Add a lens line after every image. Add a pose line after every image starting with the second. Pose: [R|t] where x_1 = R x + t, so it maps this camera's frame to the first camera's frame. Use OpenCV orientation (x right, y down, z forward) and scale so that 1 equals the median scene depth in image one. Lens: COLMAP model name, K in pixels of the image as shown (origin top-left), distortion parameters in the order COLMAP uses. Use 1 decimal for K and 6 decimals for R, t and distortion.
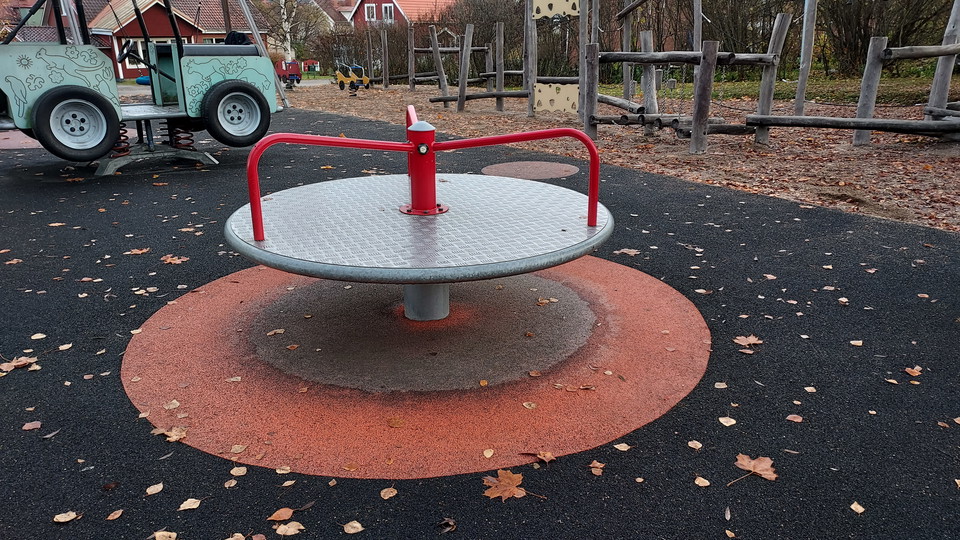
lens RADIAL K [[744.3, 0, 480.0], [0, 744.3, 270.0], [0, 0, 1]] dist [0.007265, -0.001929]
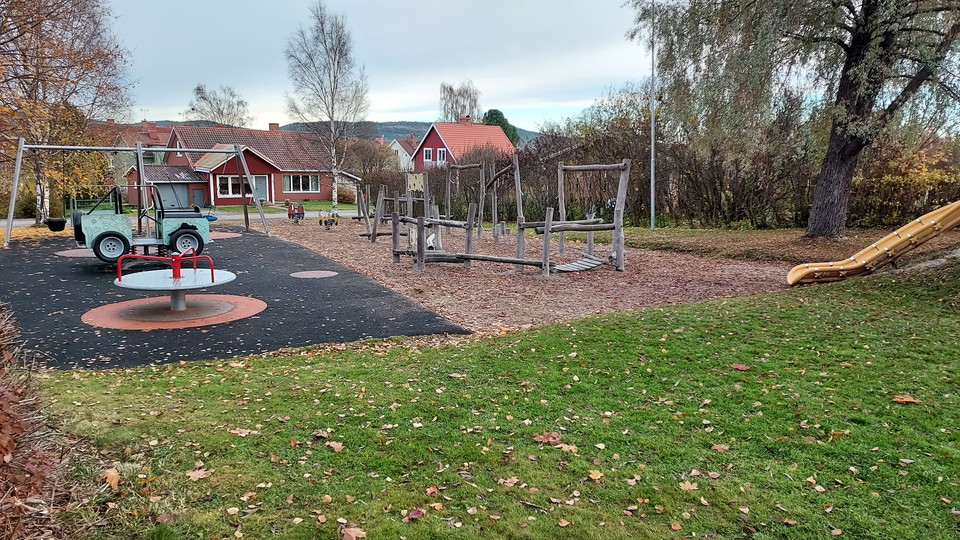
lens RADIAL K [[710.6, 0, 480.0], [0, 710.6, 270.0], [0, 0, 1]] dist [0.041146, -0.007203]
pose [[0.993134, 0.040874, -0.109605, 0.615823], [-0.057907, 0.985893, -0.157038, 0.119088], [0.101640, 0.162307, 0.981492, -0.784006]]
